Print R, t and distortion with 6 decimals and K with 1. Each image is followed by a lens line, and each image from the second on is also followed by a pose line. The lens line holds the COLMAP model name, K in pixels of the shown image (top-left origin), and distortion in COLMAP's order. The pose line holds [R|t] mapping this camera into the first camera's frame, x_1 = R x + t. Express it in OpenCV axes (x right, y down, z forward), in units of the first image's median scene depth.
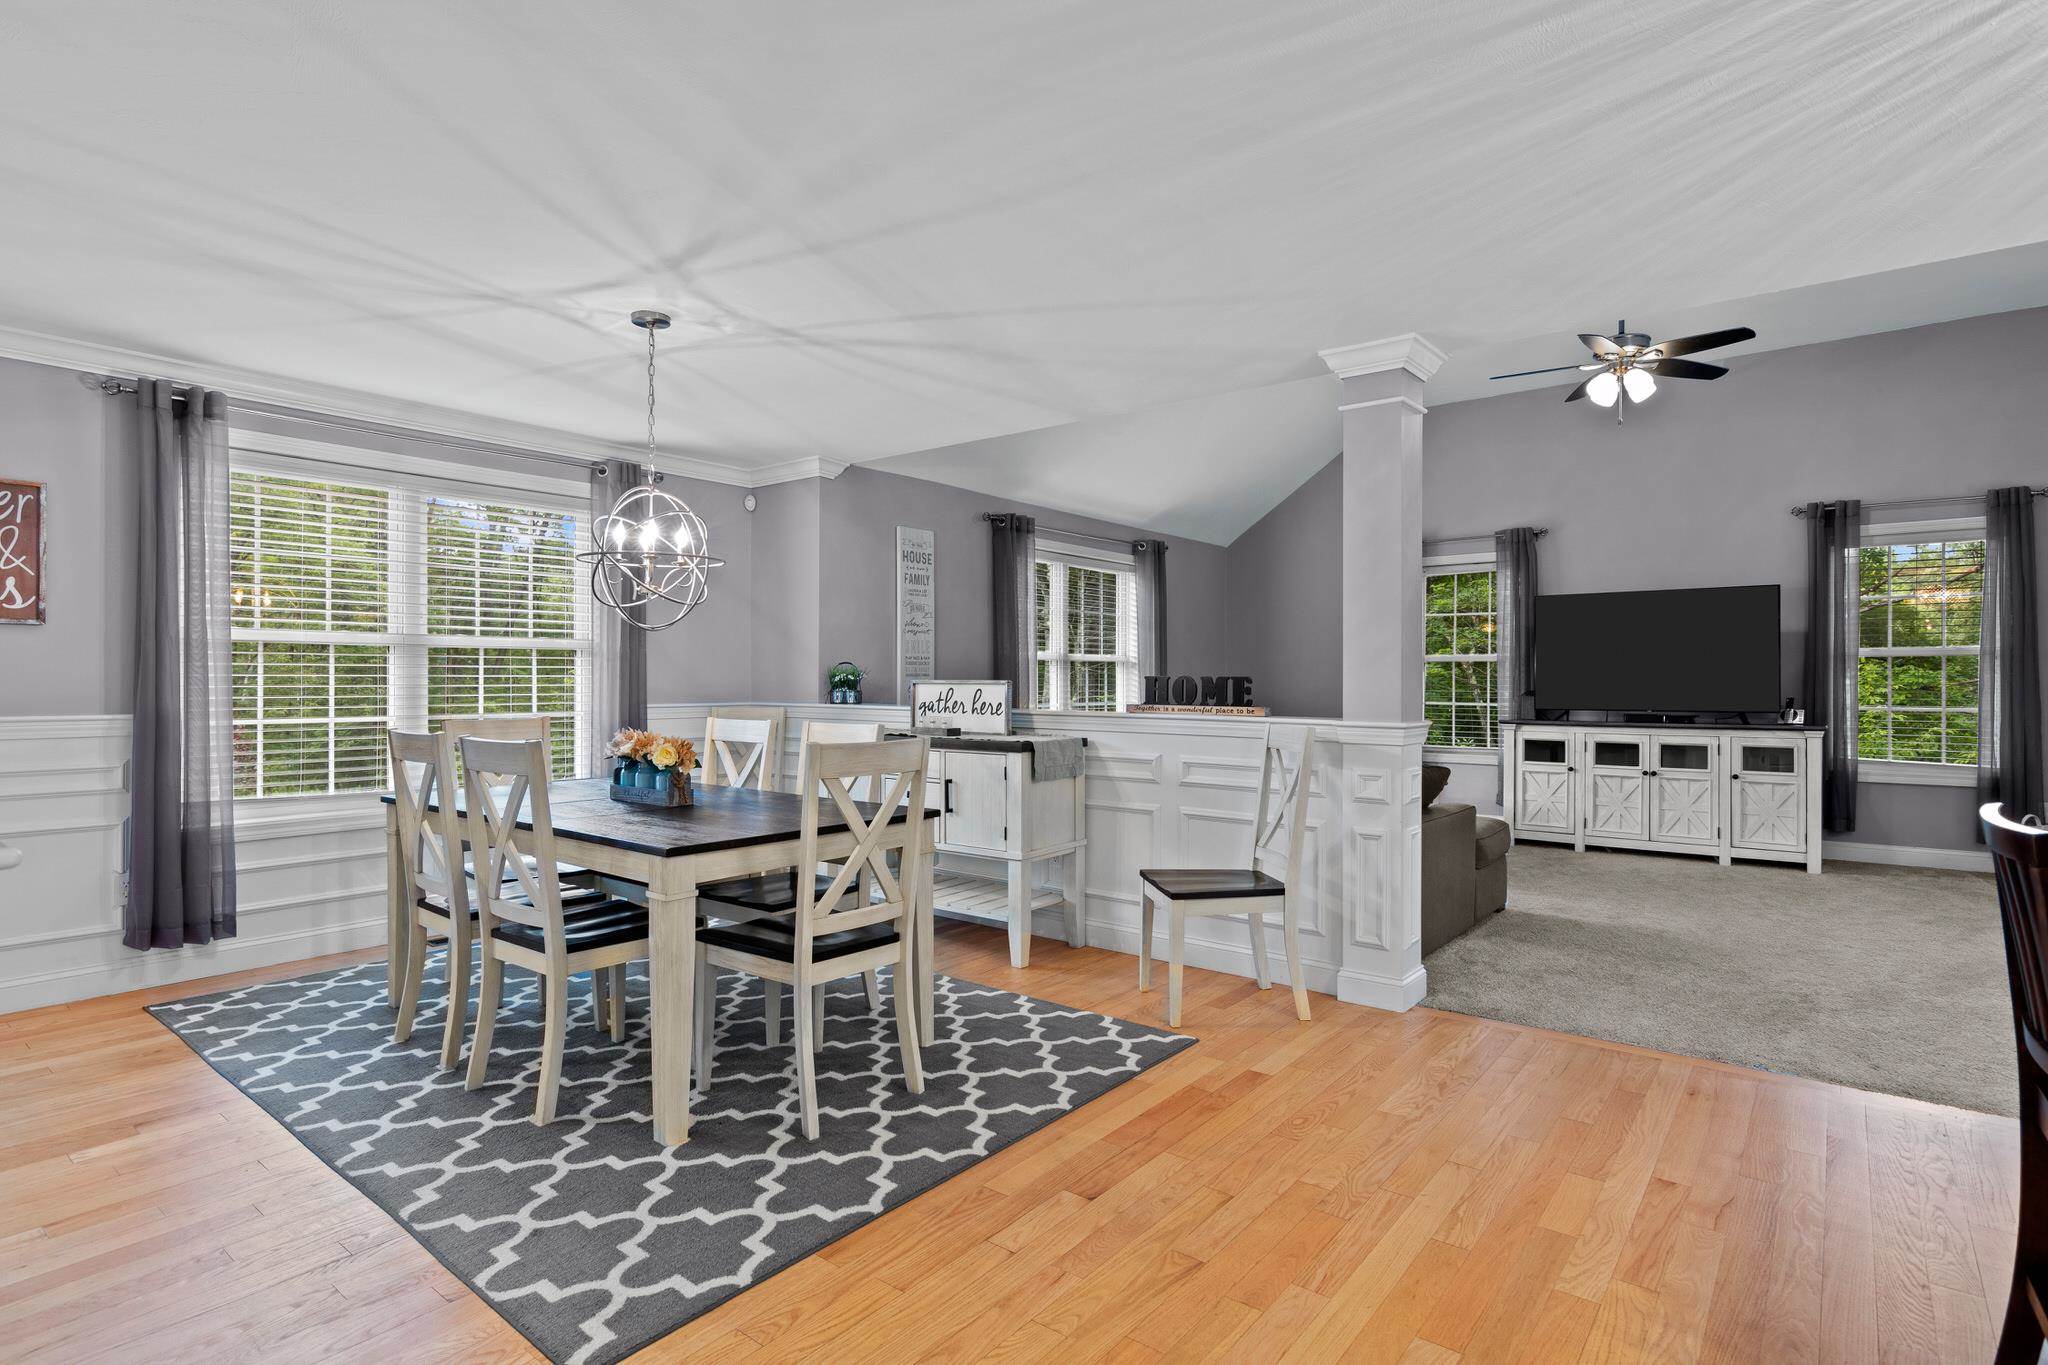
lens RADIAL K [[1033.6, 0, 1024.0], [0, 1033.6, 682.5], [0, 0, 1]] dist [-0.002689, -0.000522]
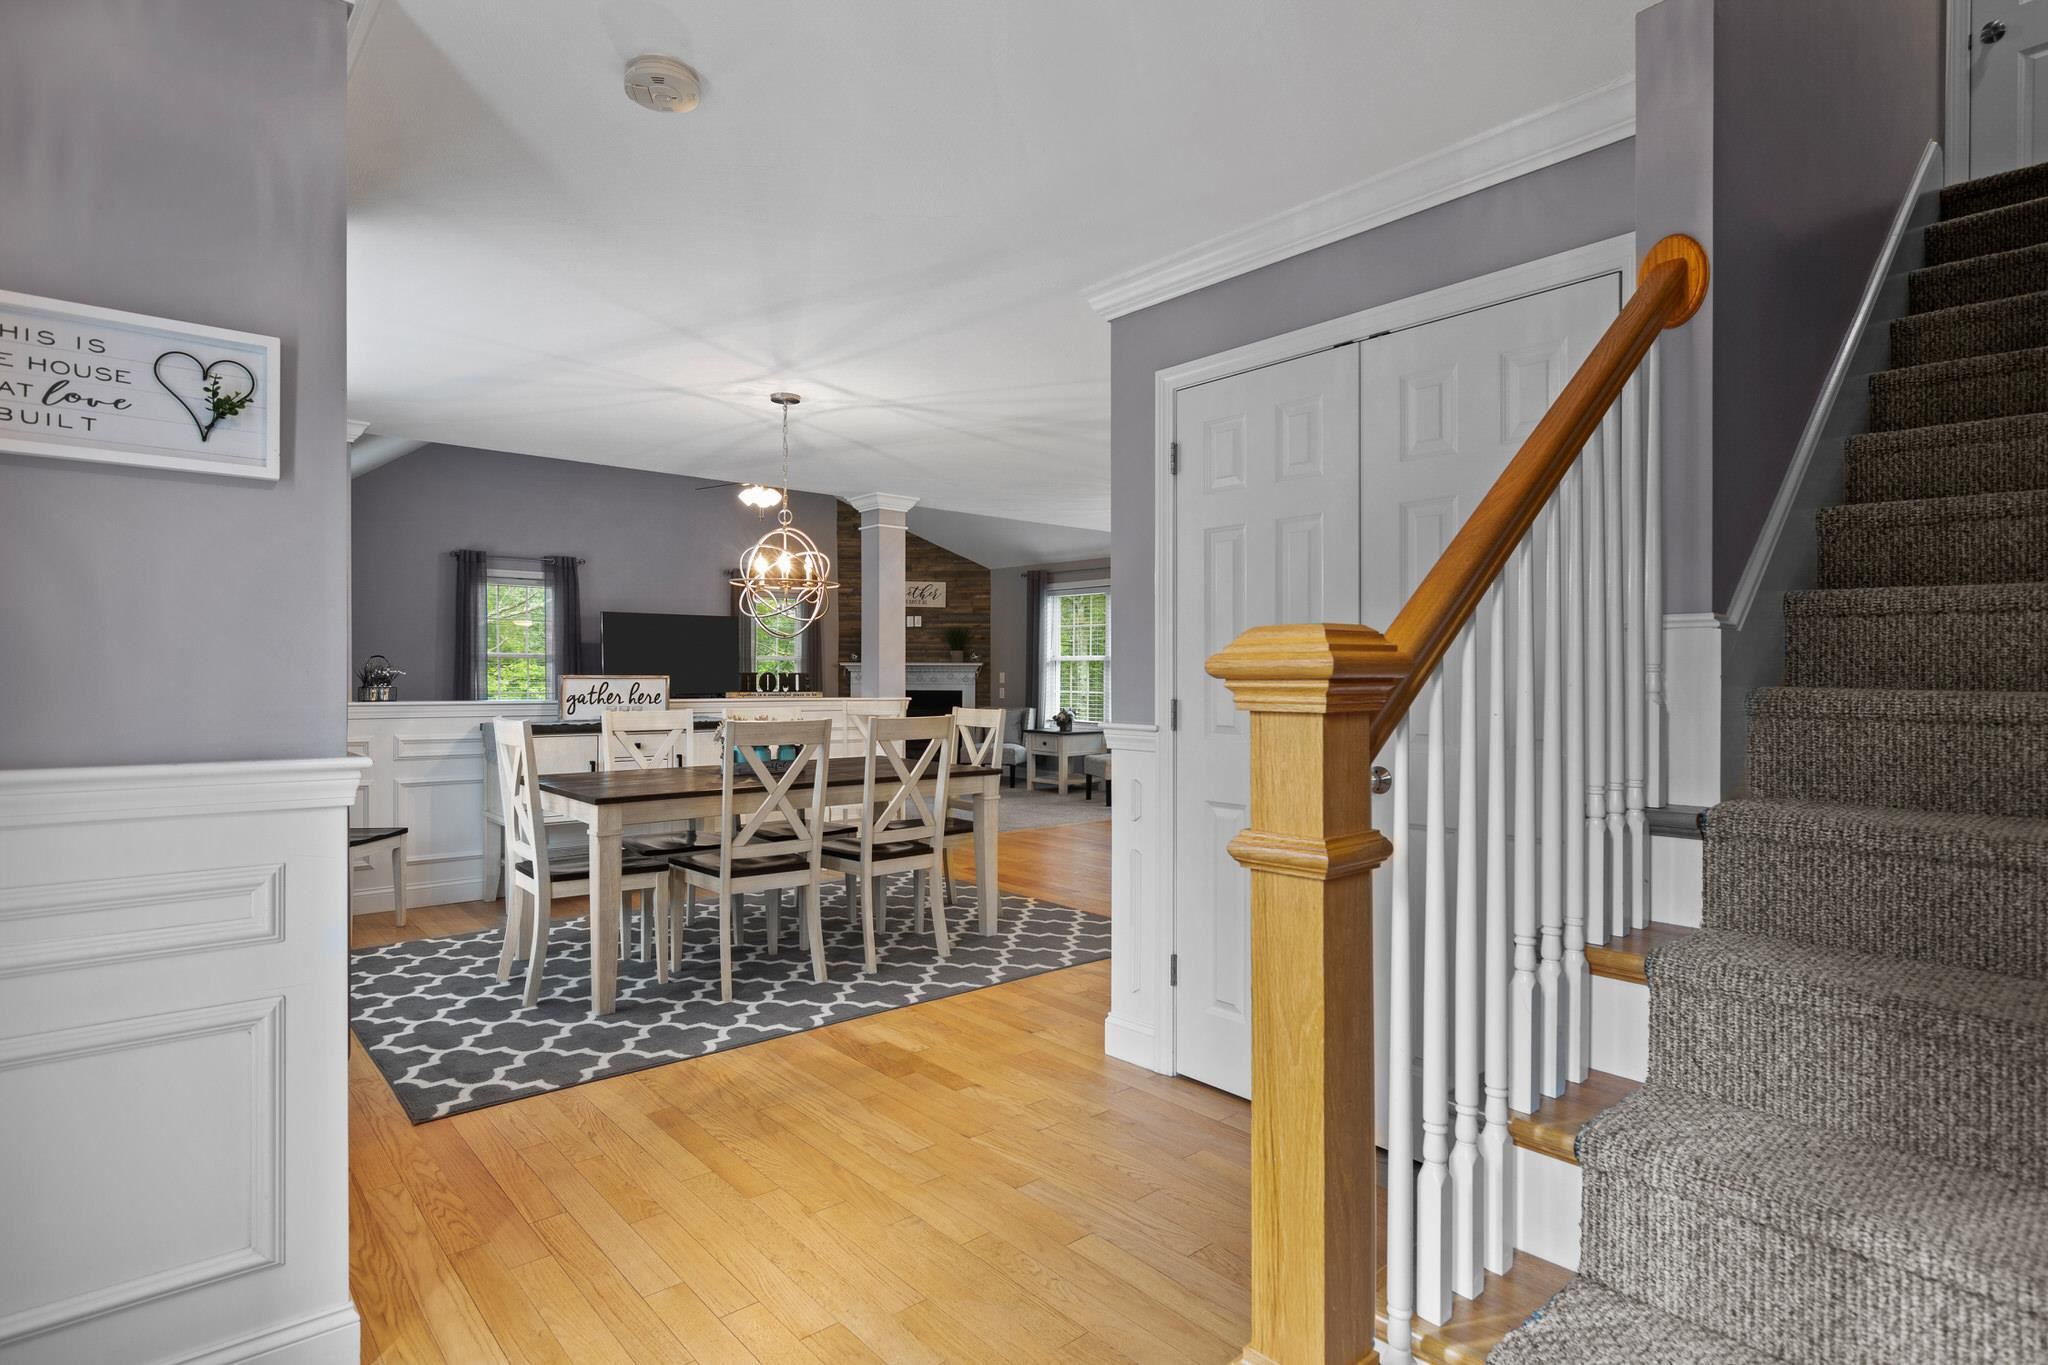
lens RADIAL K [[1039.0, 0, 1031.4], [0, 1039.0, 673.9], [0, 0, 1]] dist [0.000544, 0.000022]
pose [[0.176863, 0.000156, 0.984235, -1.297105], [0.002049, 0.999998, -0.000527, -0.002572], [-0.984233, 0.002110, 0.176862, 0.379627]]
